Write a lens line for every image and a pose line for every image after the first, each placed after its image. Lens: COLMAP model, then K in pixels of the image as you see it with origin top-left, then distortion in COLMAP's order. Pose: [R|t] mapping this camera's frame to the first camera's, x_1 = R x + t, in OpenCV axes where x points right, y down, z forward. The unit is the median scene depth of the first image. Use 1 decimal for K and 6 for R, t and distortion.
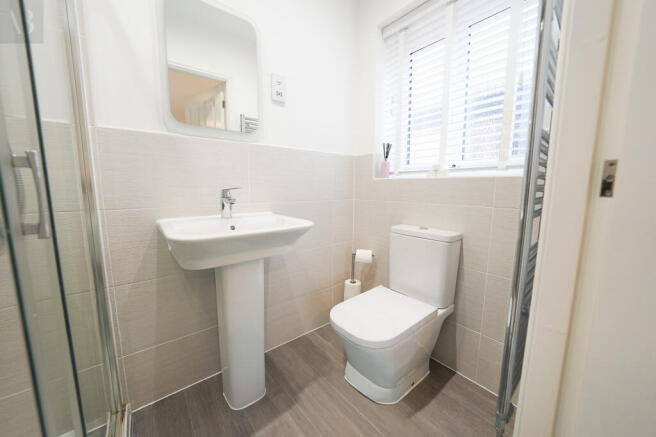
lens RADIAL K [[235.9, 0, 327.7], [0, 235.9, 216.8], [0, 0, 1]] dist [-0.007748, 0.000435]
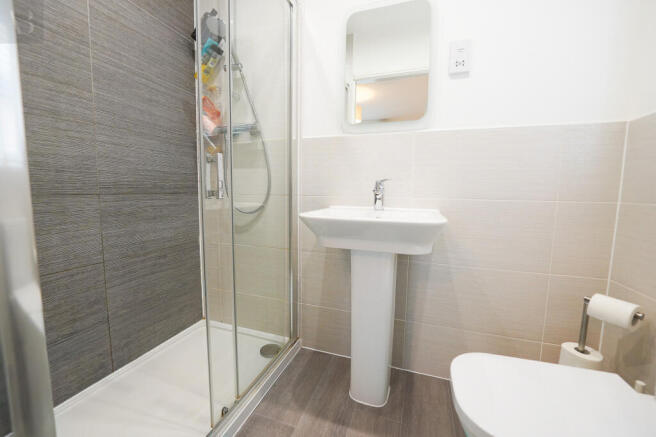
lens RADIAL K [[253.0, 0, 330.0], [0, 253.0, 218.7], [0, 0, 1]] dist [-0.003893, -0.000269]
pose [[0.557004, 0.093926, -0.825181, 0.302677], [-0.120404, 0.992220, 0.031666, 0.027417], [0.821736, 0.081717, 0.563979, 0.195436]]
